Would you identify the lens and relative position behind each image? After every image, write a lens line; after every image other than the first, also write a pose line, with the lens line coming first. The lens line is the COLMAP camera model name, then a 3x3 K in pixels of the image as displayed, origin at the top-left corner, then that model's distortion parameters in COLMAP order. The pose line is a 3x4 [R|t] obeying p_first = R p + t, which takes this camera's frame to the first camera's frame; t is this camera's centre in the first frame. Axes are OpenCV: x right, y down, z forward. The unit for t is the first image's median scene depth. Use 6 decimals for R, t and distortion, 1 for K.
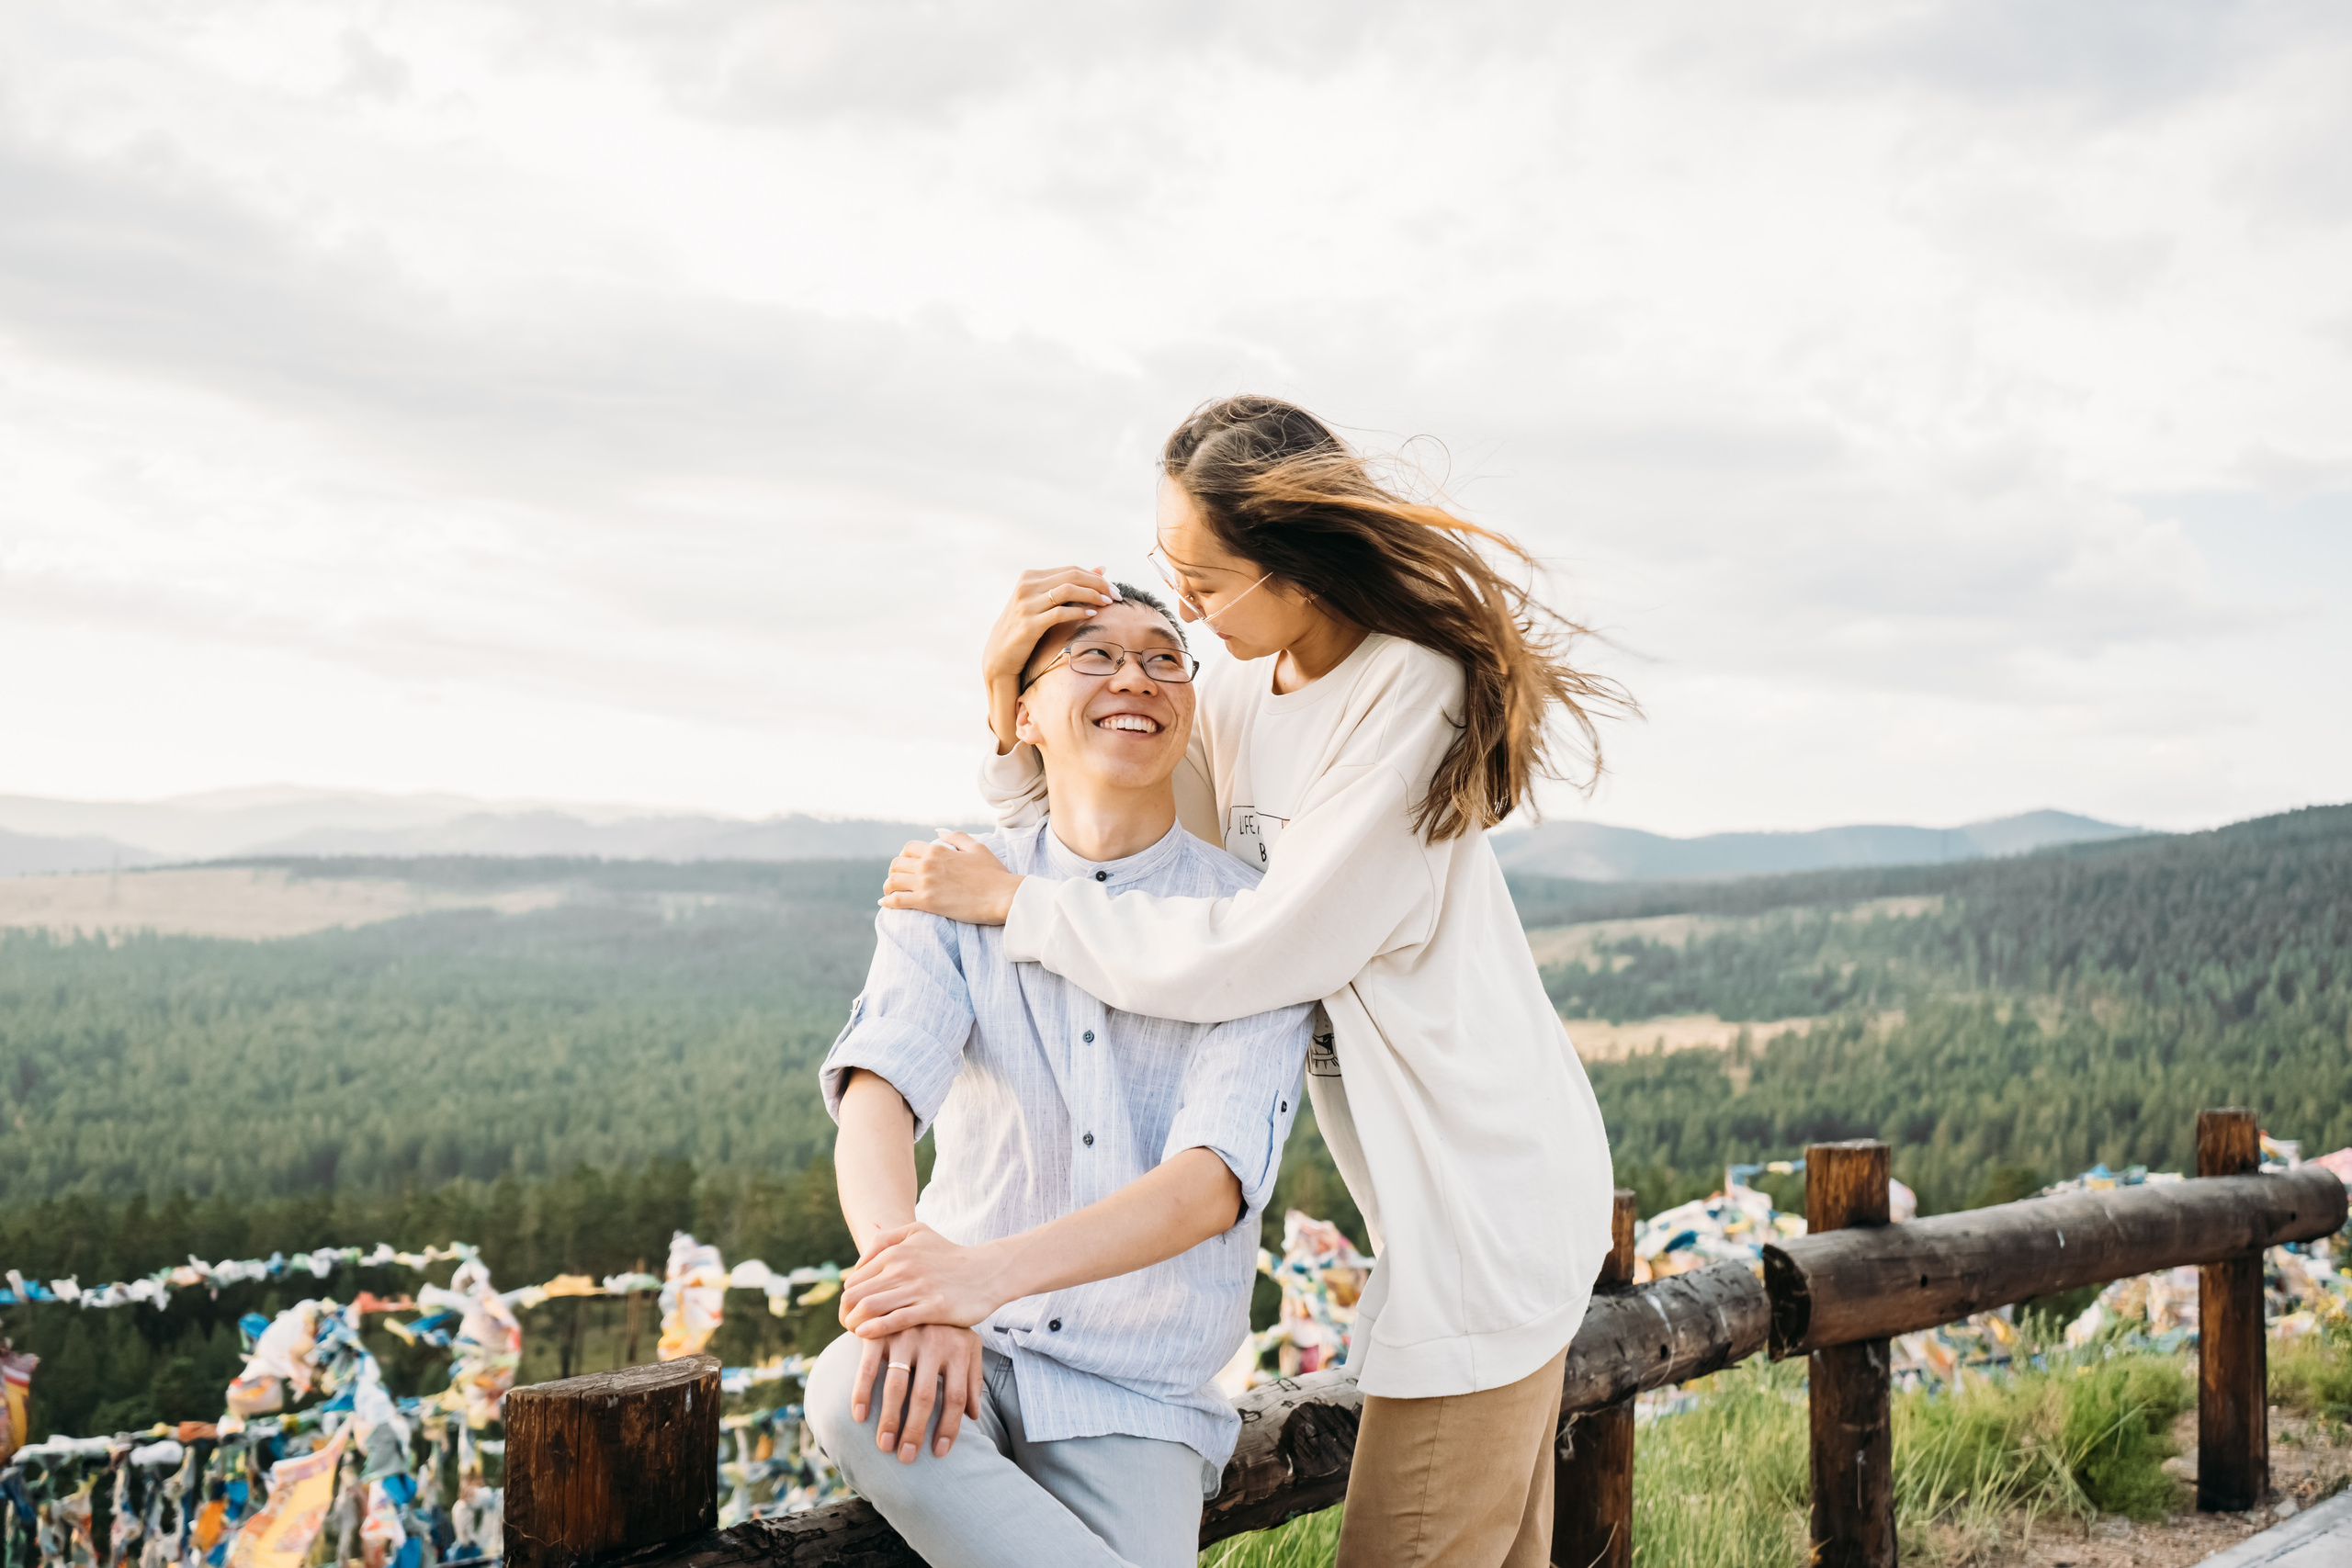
lens RADIAL K [[2272.2, 0, 1179.6], [0, 2272.2, 772.2], [0, 0, 1]] dist [-0.022988, 0.000000]
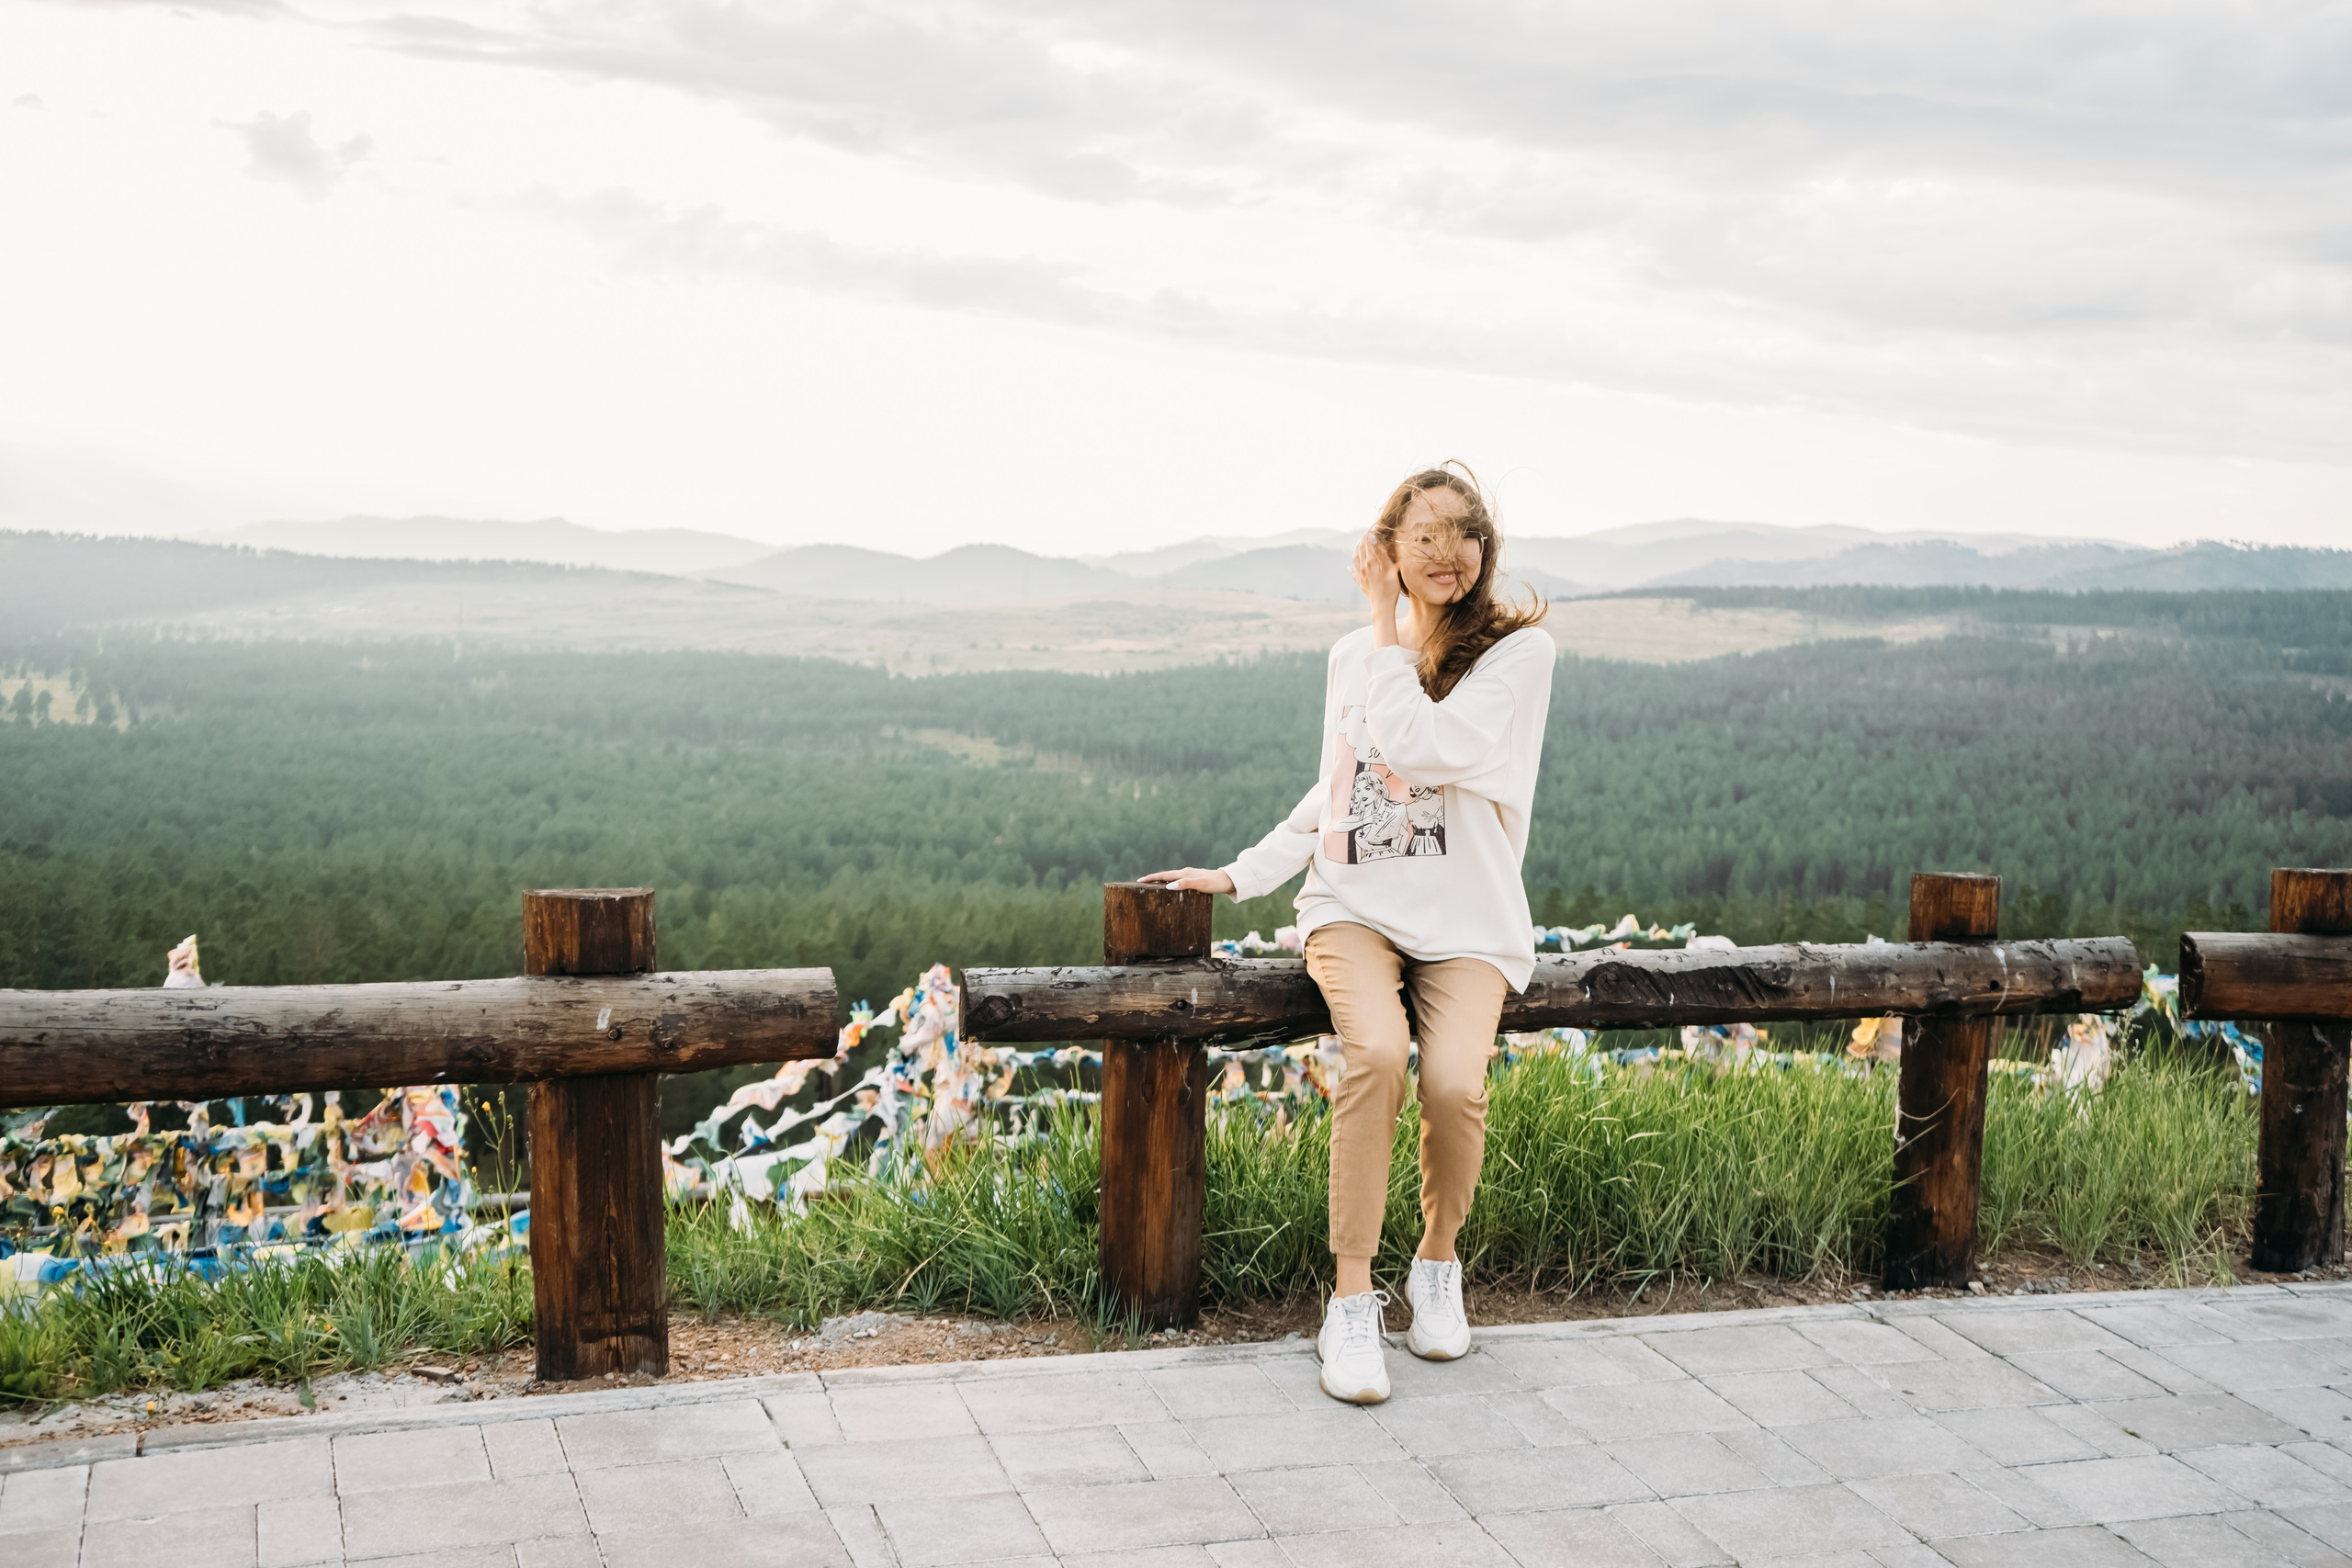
lens RADIAL K [[2199.1, 0, 1178.0], [0, 2199.1, 783.9], [0, 0, 1]] dist [-0.005076, 0.000000]
pose [[0.824530, 0.050893, -0.563525, 0.093687], [0.020306, 0.992644, 0.119357, -0.008330], [0.565454, -0.109856, 0.817431, -0.070801]]
